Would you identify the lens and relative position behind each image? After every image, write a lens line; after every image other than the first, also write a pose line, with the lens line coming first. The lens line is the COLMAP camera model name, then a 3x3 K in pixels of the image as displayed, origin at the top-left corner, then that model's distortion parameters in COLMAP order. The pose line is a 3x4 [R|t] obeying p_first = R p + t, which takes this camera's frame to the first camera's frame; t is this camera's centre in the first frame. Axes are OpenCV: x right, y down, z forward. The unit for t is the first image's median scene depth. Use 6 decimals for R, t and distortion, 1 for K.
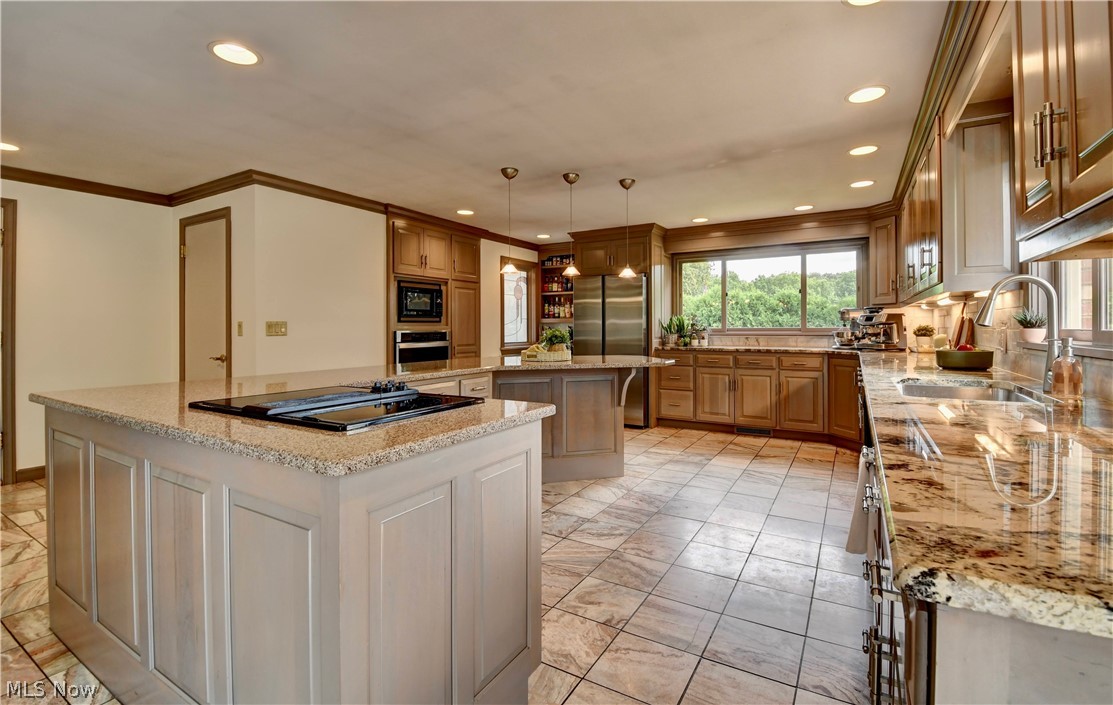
lens RADIAL K [[495.2, 0, 560.8], [0, 495.2, 326.5], [0, 0, 1]] dist [-0.000710, -0.000285]
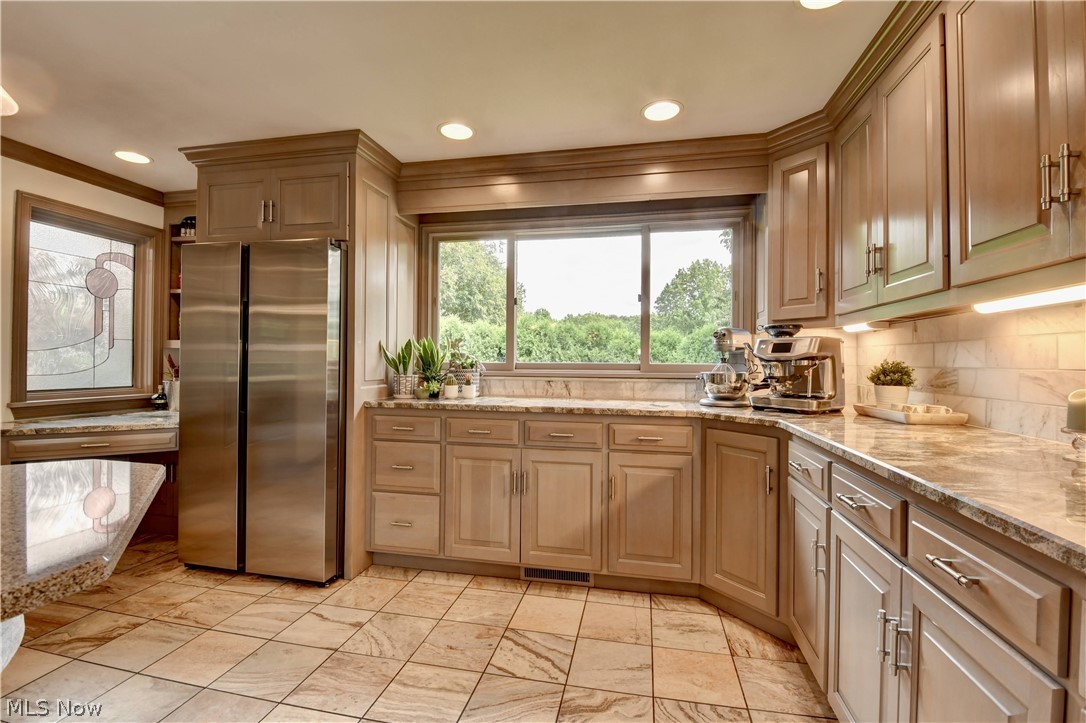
lens RADIAL K [[471.1, 0, 549.2], [0, 471.1, 358.2], [0, 0, 1]] dist [0.012557, -0.018042]
pose [[0.941817, 0.014199, 0.335826, 0.215507], [-0.012791, 0.999898, -0.006405, 0.000566], [-0.335883, 0.001737, 0.941902, 0.546878]]
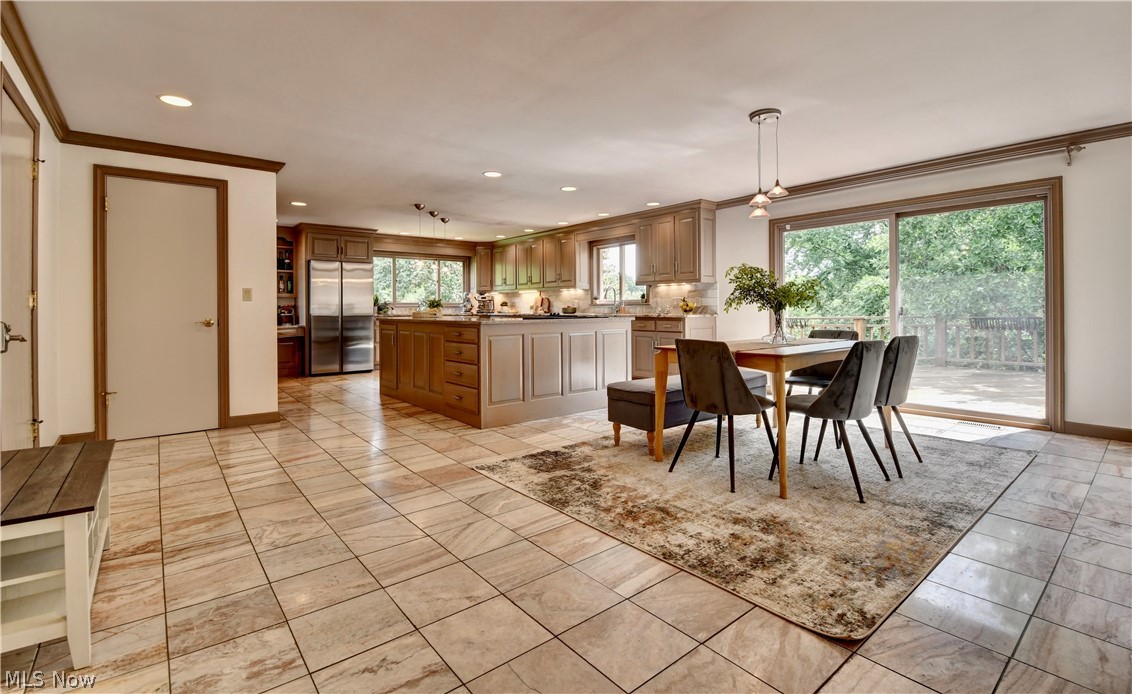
lens RADIAL K [[505.3, 0, 568.6], [0, 505.3, 307.2], [0, 0, 1]] dist [-0.024485, -0.000416]
pose [[0.347632, 0.003098, 0.937626, -1.042085], [0.002634, 0.999987, -0.004281, 0.028358], [-0.937627, 0.003958, 0.347620, -0.049439]]
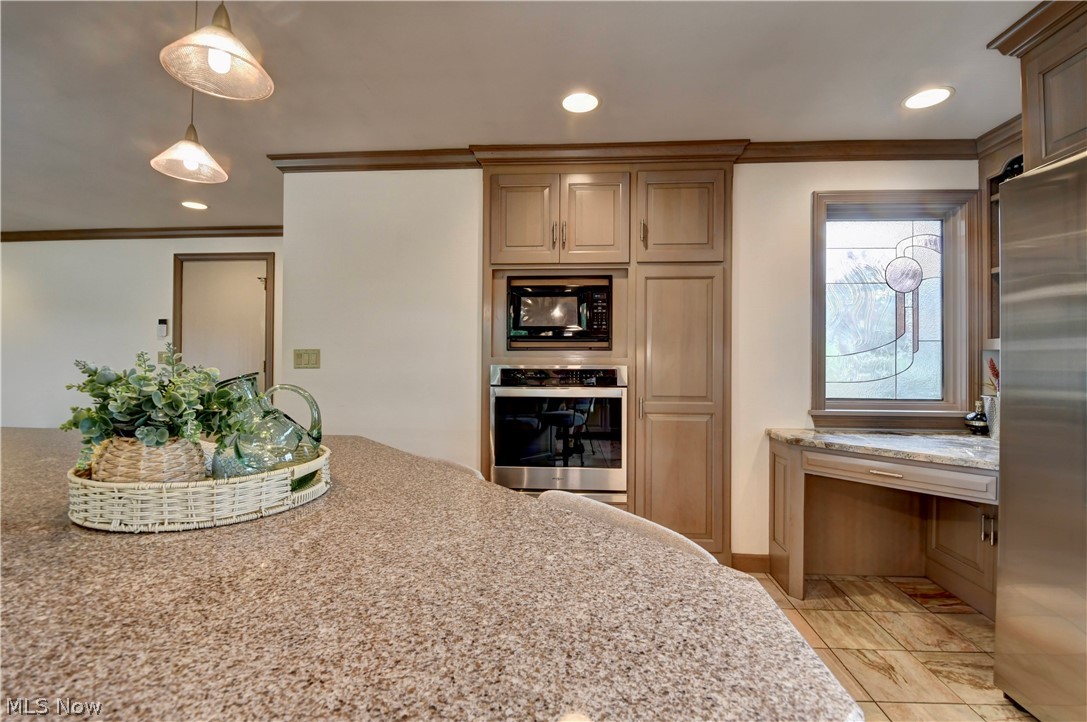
lens RADIAL K [[471.5, 0, 549.7], [0, 471.5, 357.7], [0, 0, 1]] dist [0.012557, -0.018042]
pose [[0.443330, 0.001631, -0.896357, 0.165686], [-0.006997, 0.999974, -0.001641, 0.000581], [0.896331, 0.006999, 0.443330, 0.730600]]
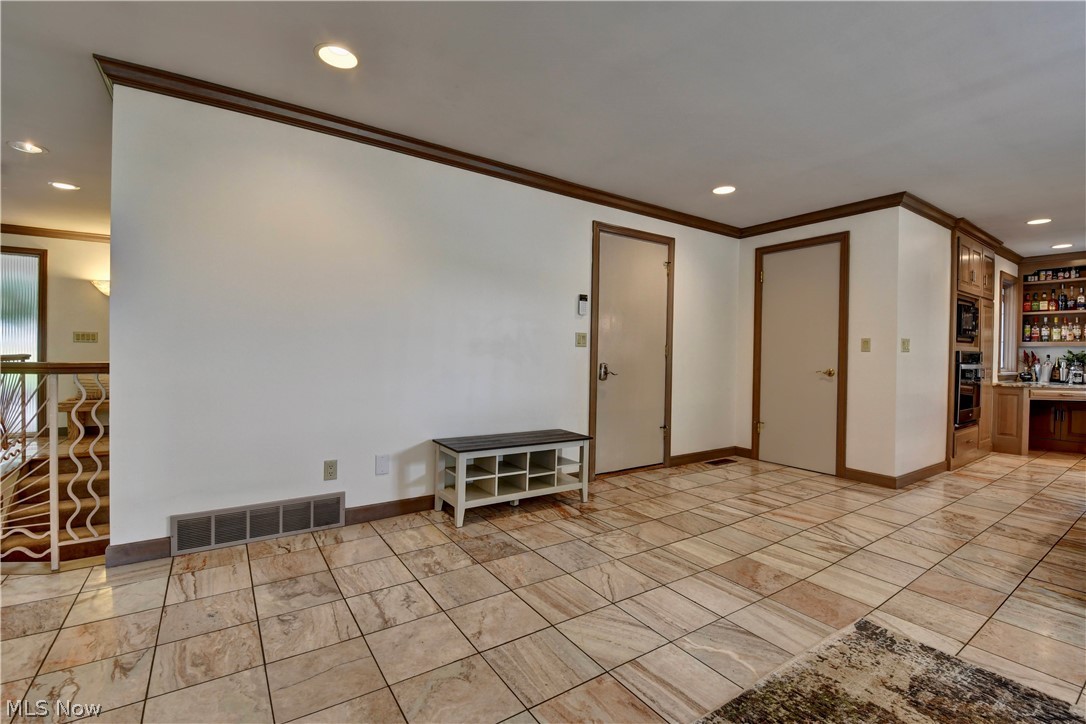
lens RADIAL K [[471.1, 0, 549.2], [0, 471.1, 358.7], [0, 0, 1]] dist [0.012557, -0.018042]
pose [[0.906658, 0.023601, -0.421206, -0.600064], [-0.018232, 0.999693, 0.016769, 0.020723], [0.421472, -0.007524, 0.906810, -0.144619]]
